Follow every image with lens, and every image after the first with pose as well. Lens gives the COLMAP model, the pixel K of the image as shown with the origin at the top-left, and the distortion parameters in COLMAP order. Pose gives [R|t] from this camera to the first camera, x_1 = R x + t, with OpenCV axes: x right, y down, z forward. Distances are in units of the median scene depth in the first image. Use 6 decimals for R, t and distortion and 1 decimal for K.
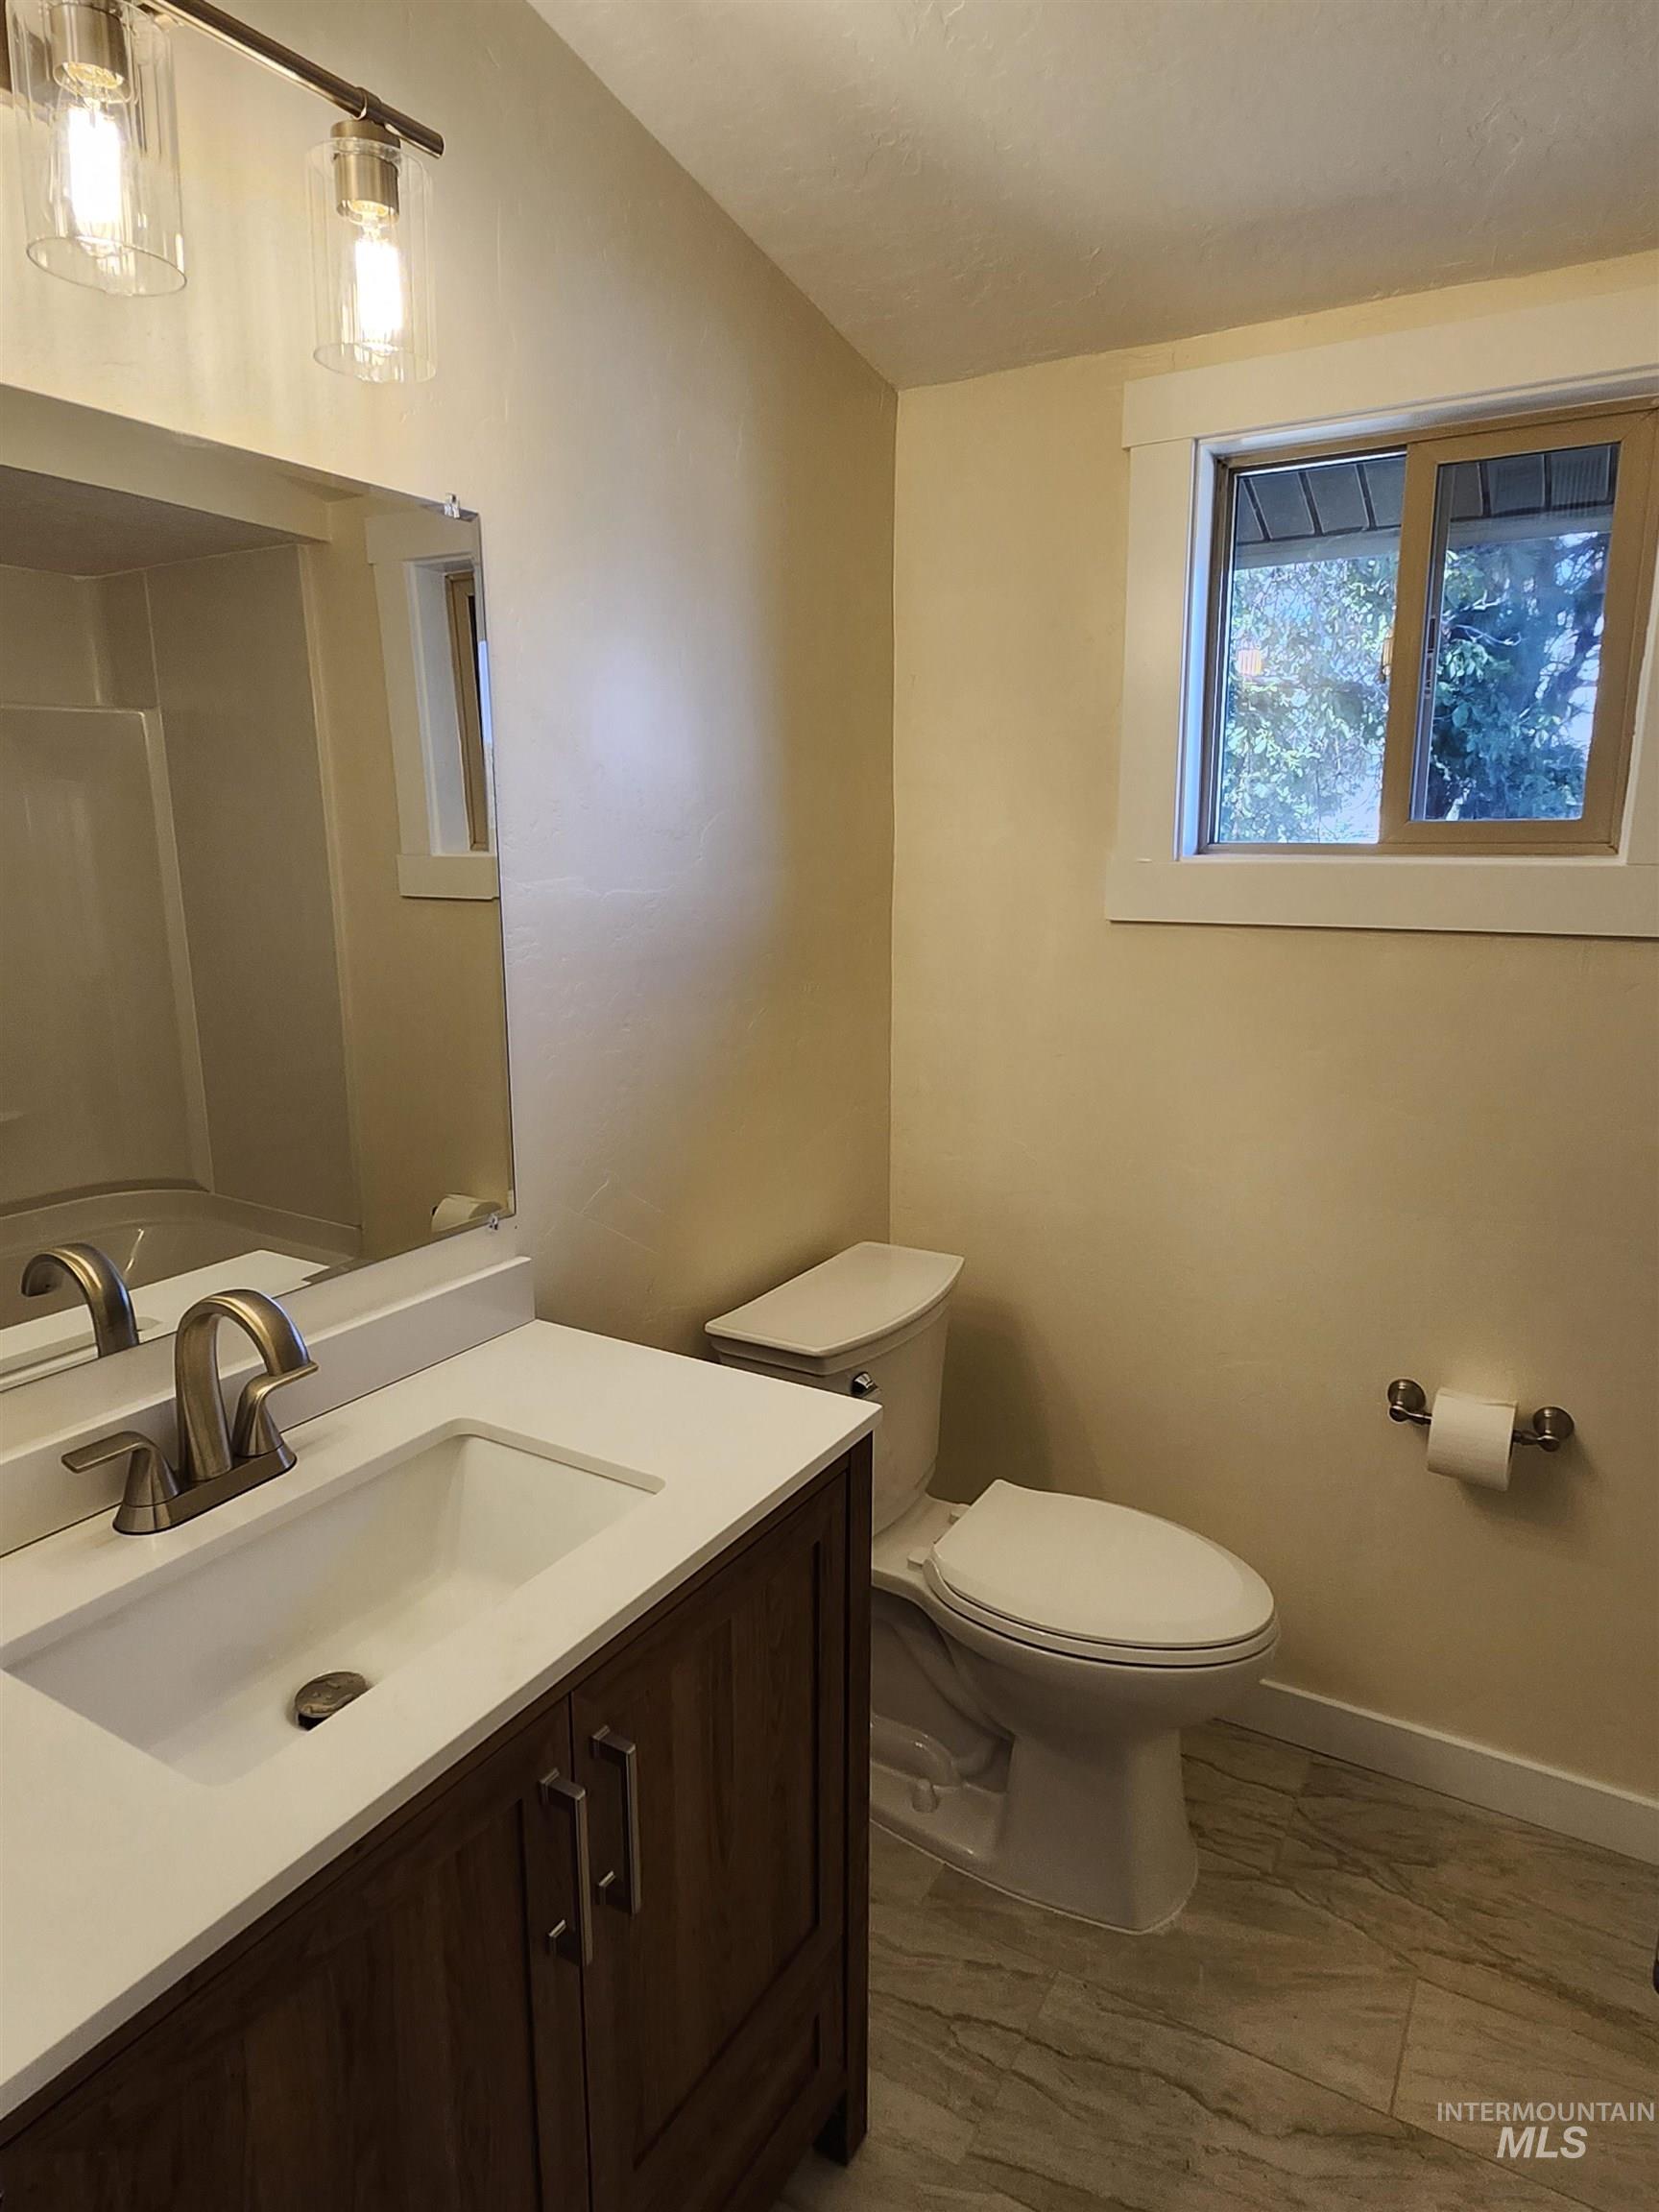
lens RADIAL K [[1329.1, 0, 829.7], [0, 1329.1, 1106.5], [0, 0, 1]] dist [0.002659, -0.002574]
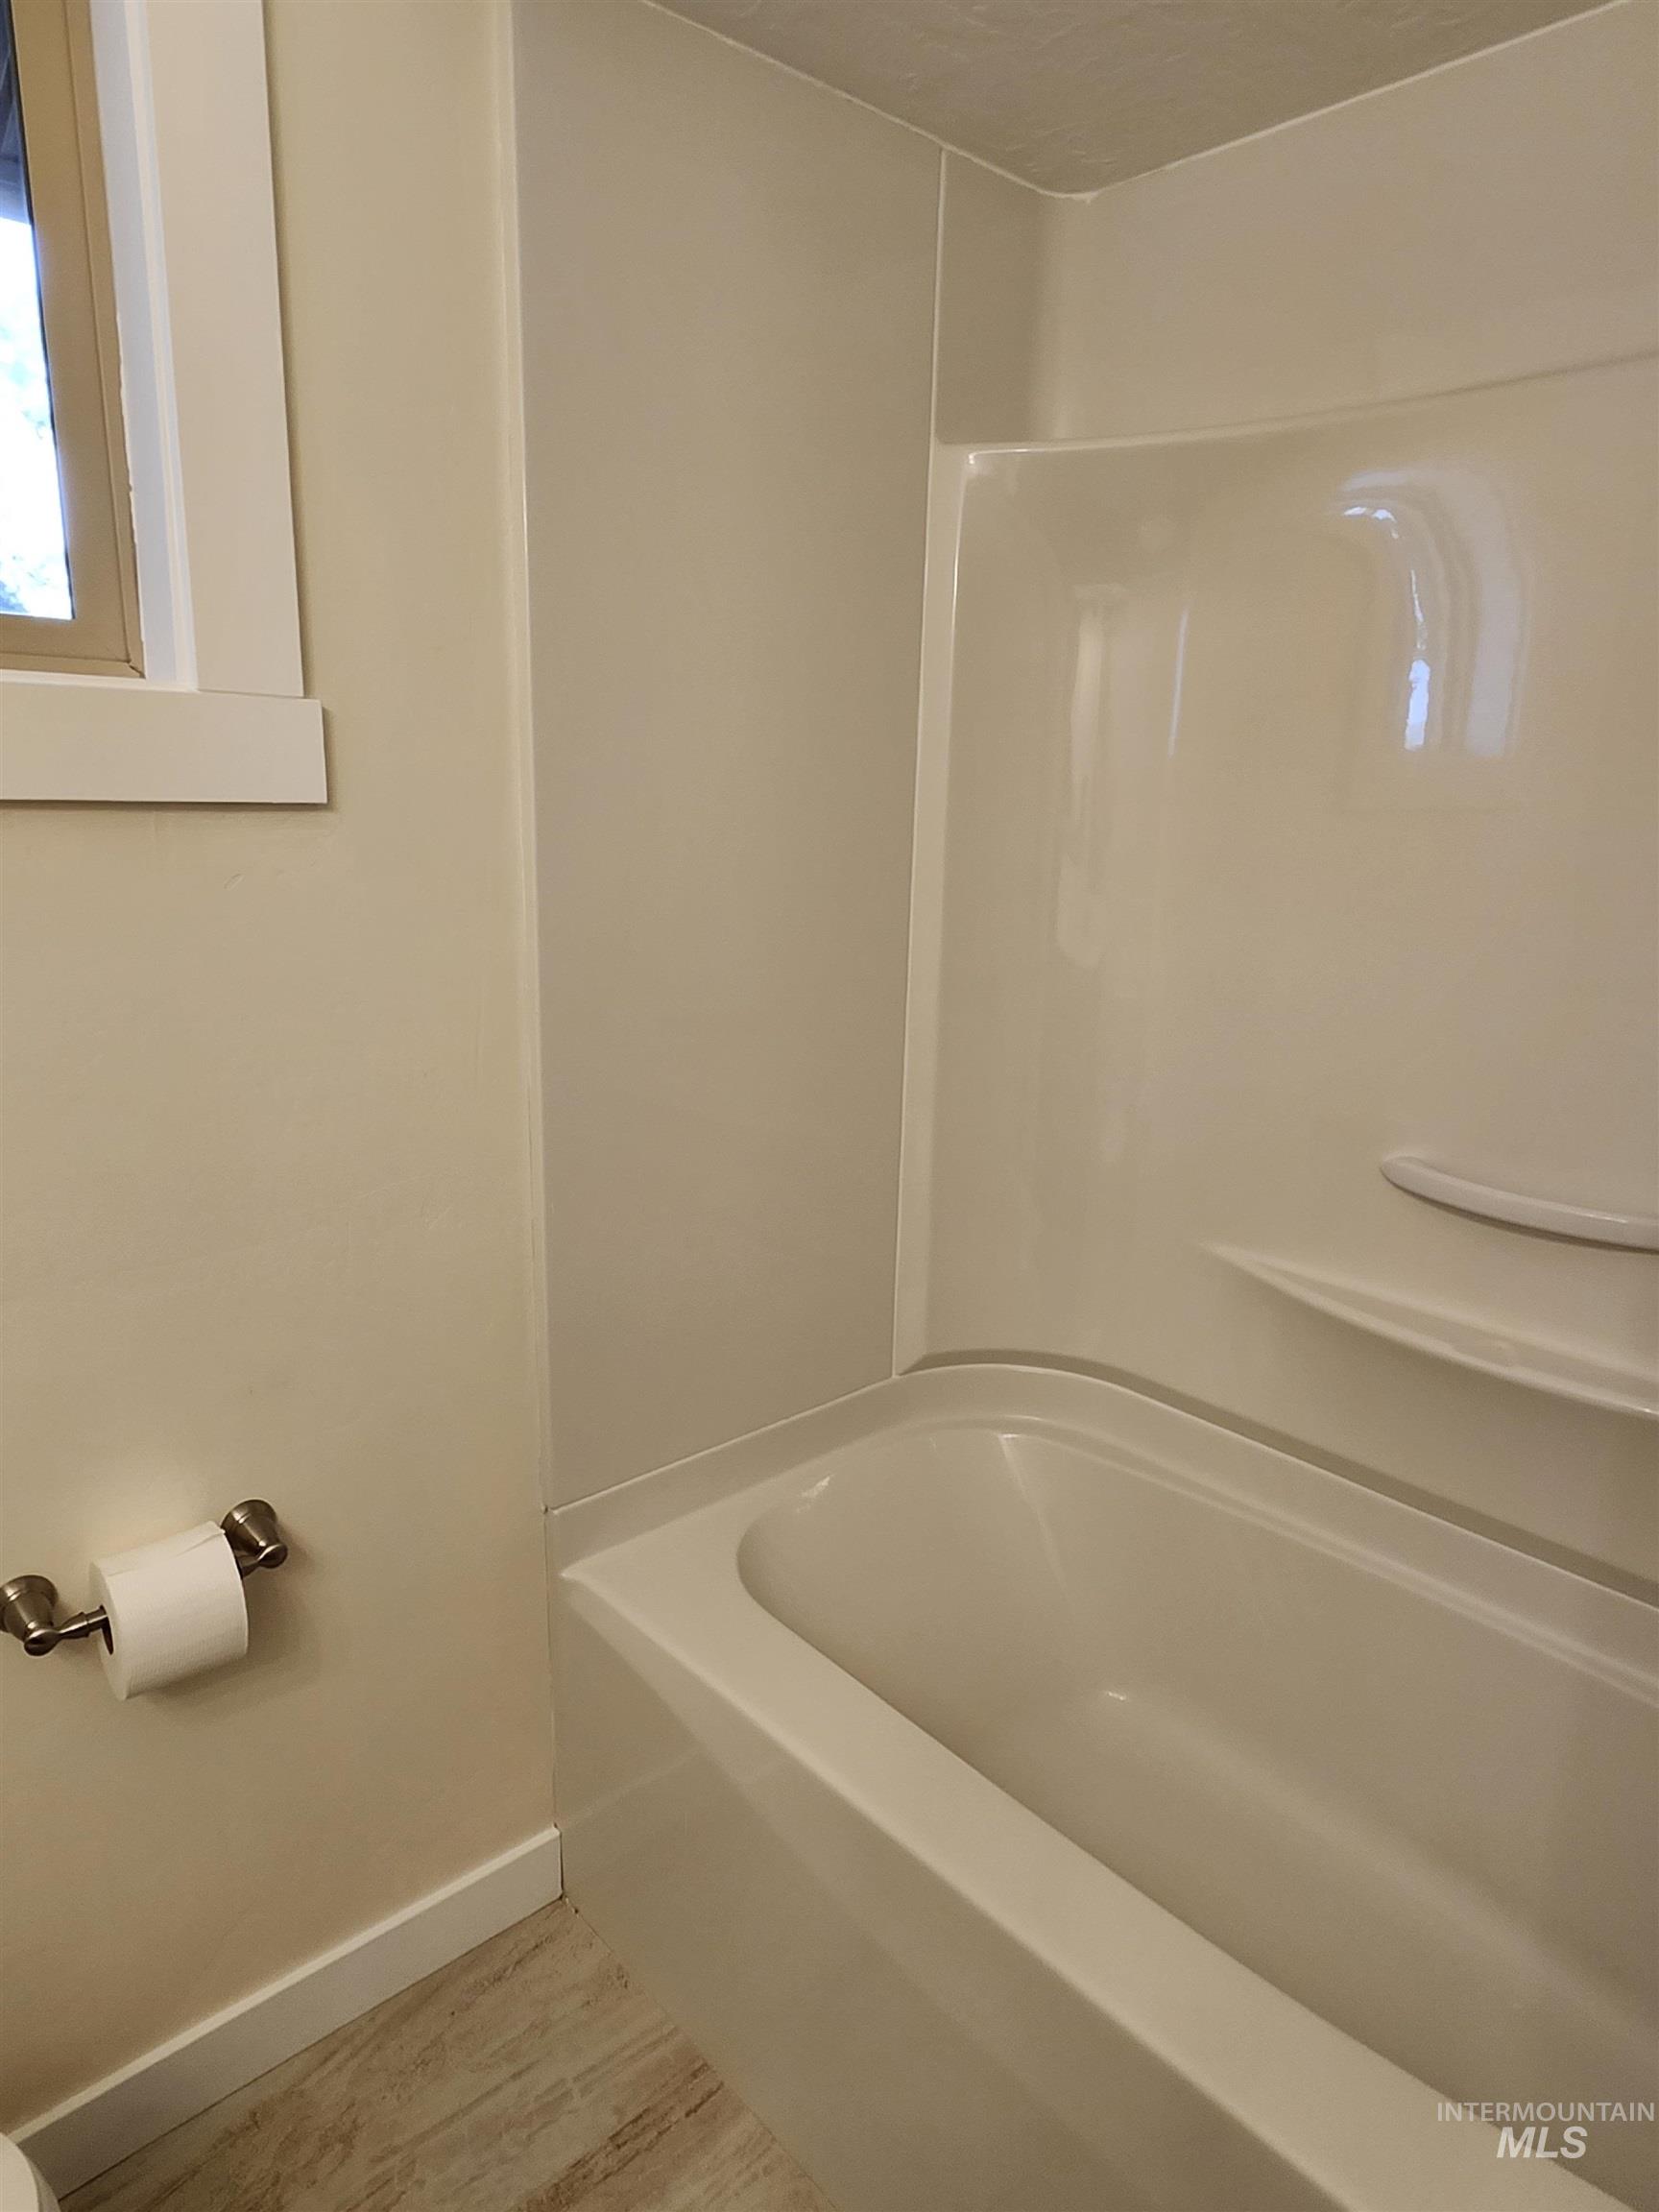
lens RADIAL K [[1329.1, 0, 829.1], [0, 1329.1, 1099.4], [0, 0, 1]] dist [0.002659, -0.002574]
pose [[0.291277, -0.202556, 0.934949, 0.032160], [0.167822, 0.972990, 0.158514, -0.032137], [-0.941803, 0.110733, 0.317403, 0.470725]]
